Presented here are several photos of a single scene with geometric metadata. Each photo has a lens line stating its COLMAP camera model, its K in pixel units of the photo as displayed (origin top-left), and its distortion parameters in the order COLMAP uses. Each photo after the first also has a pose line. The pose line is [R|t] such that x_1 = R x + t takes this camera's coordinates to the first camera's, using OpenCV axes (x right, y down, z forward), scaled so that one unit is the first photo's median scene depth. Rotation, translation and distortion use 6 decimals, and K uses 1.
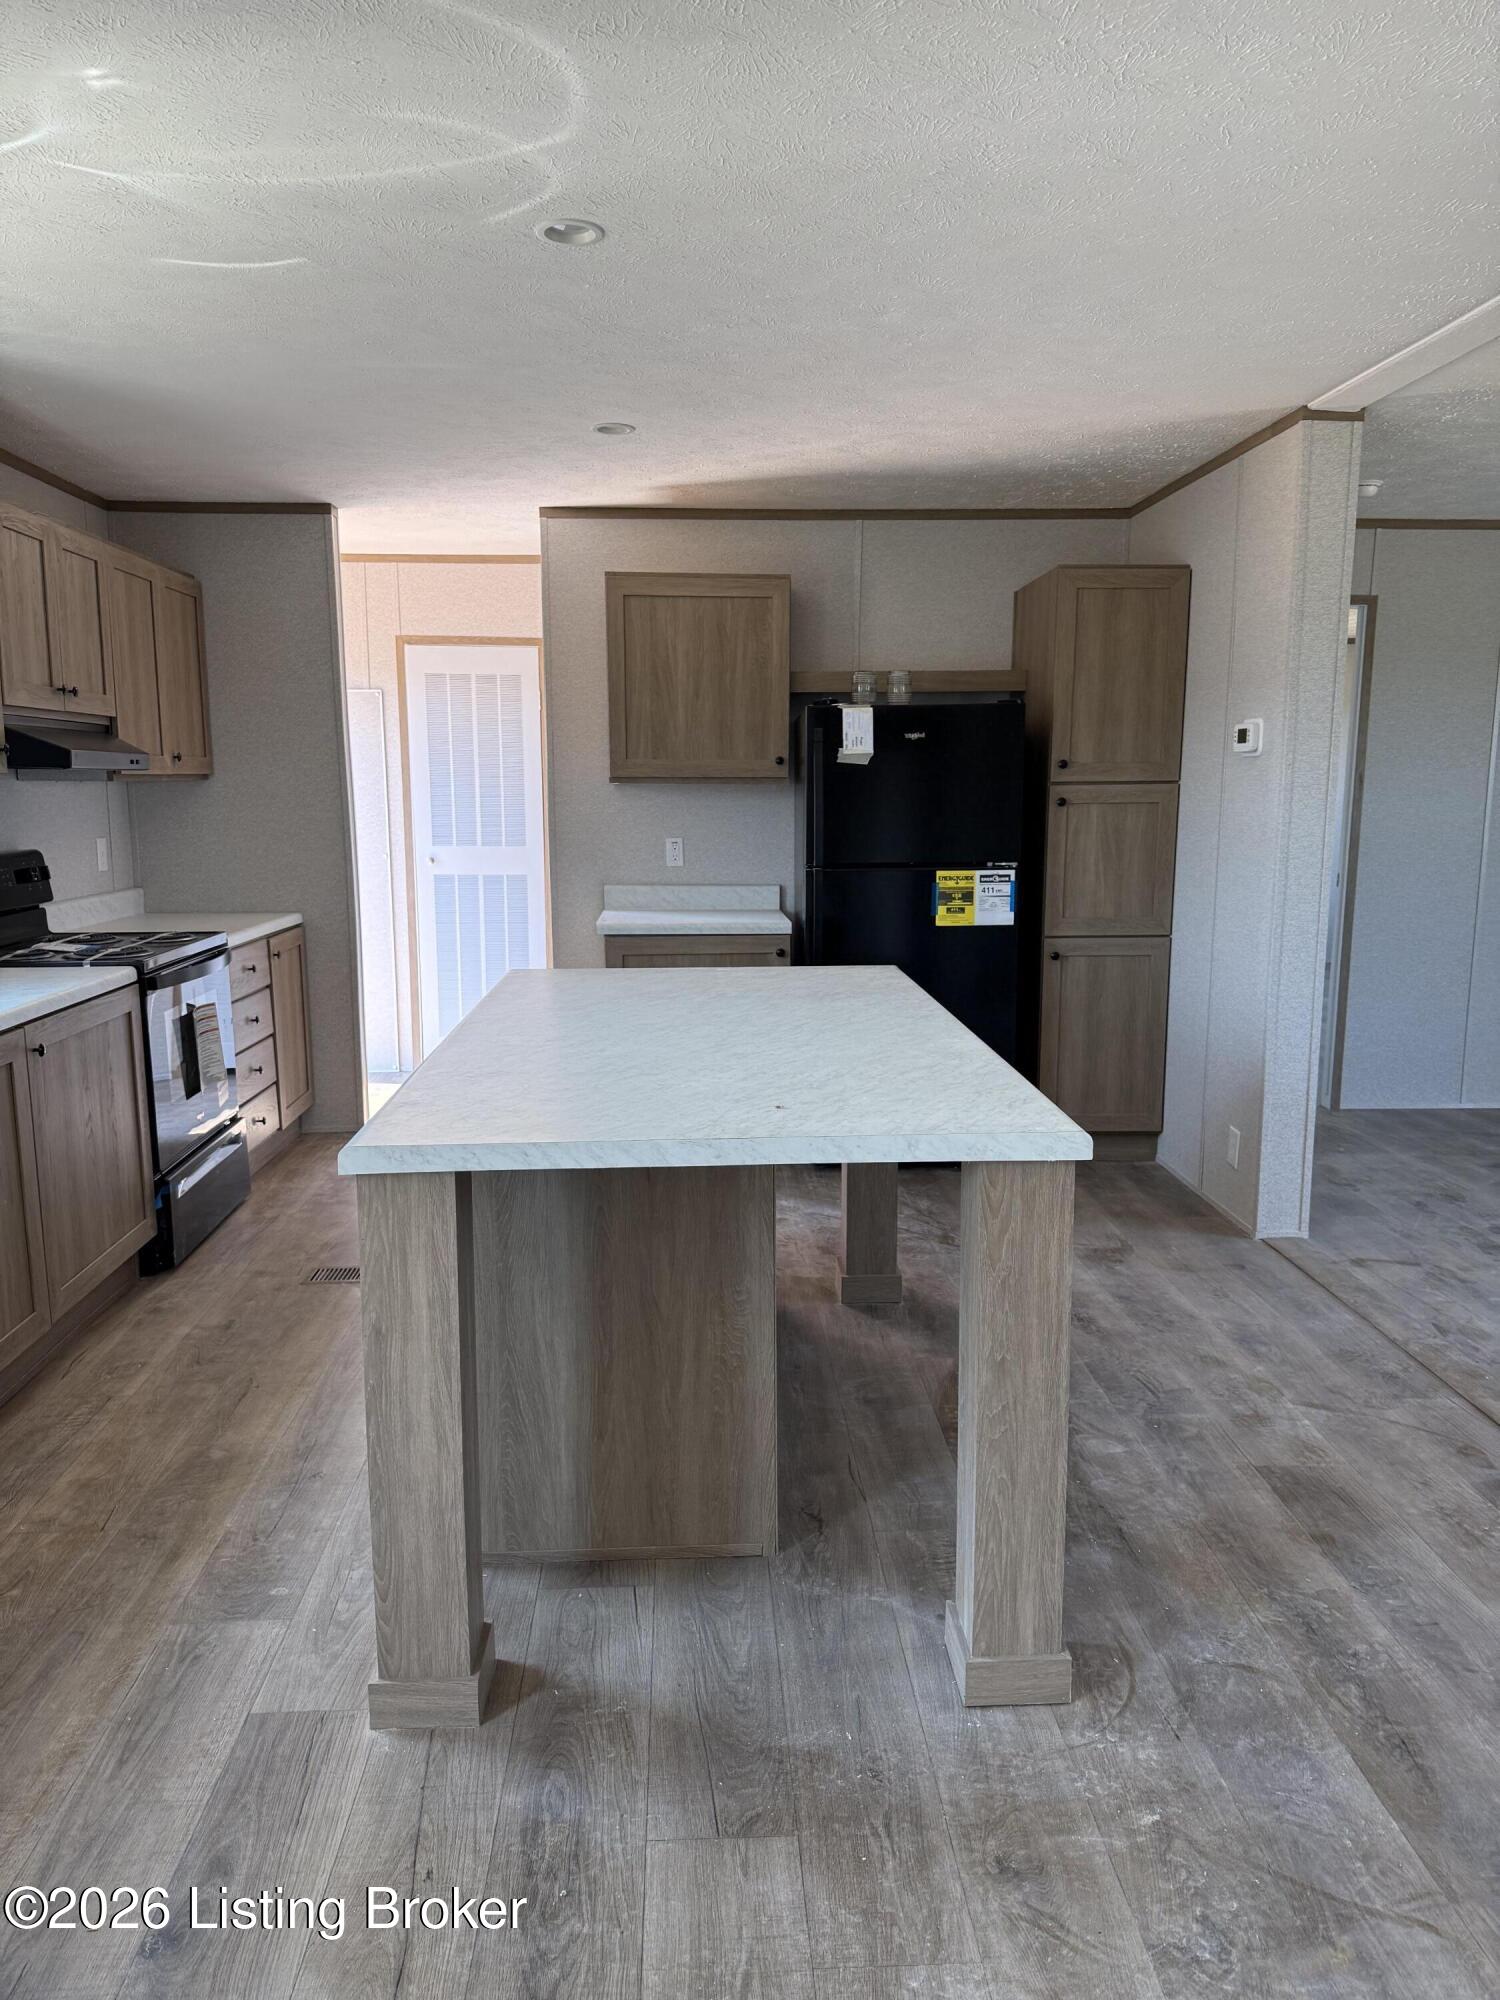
lens RADIAL K [[1399.3, 0, 743.0], [0, 1399.3, 1008.9], [0, 0, 1]] dist [0.063818, -0.080477]
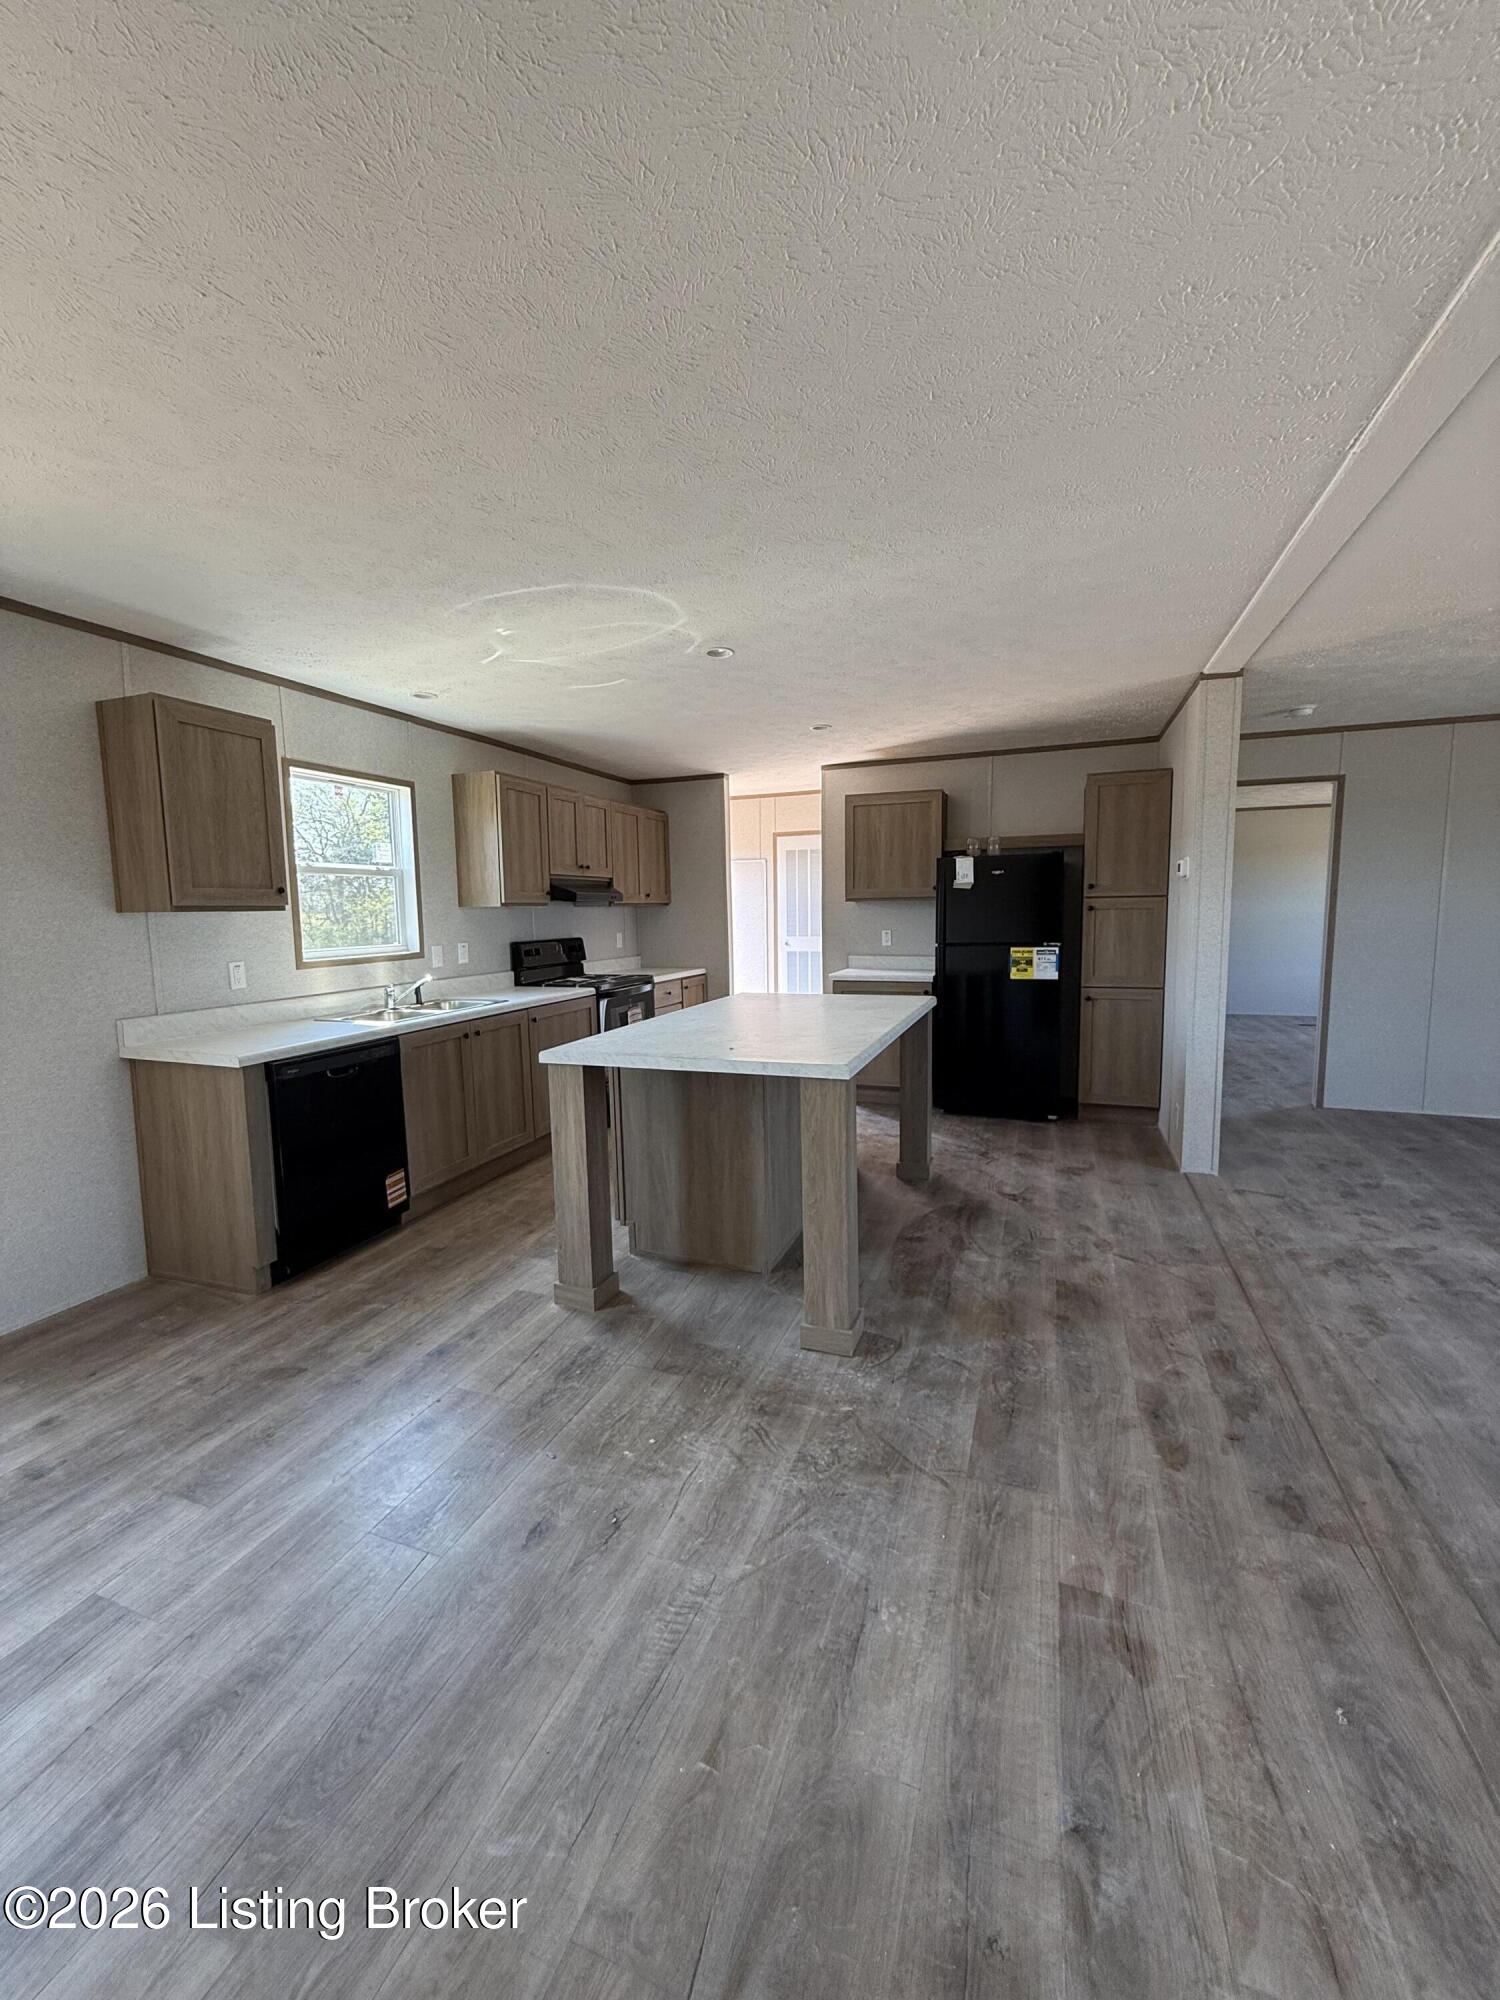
lens RADIAL K [[793.6, 0, 746.5], [0, 793.6, 992.5], [0, 0, 1]] dist [0.000228, 0.000214]
pose [[0.917281, 0.025474, -0.397426, 0.268030], [-0.046317, 0.998004, -0.042934, 0.018638], [0.395539, 0.057790, 0.916629, -0.052759]]
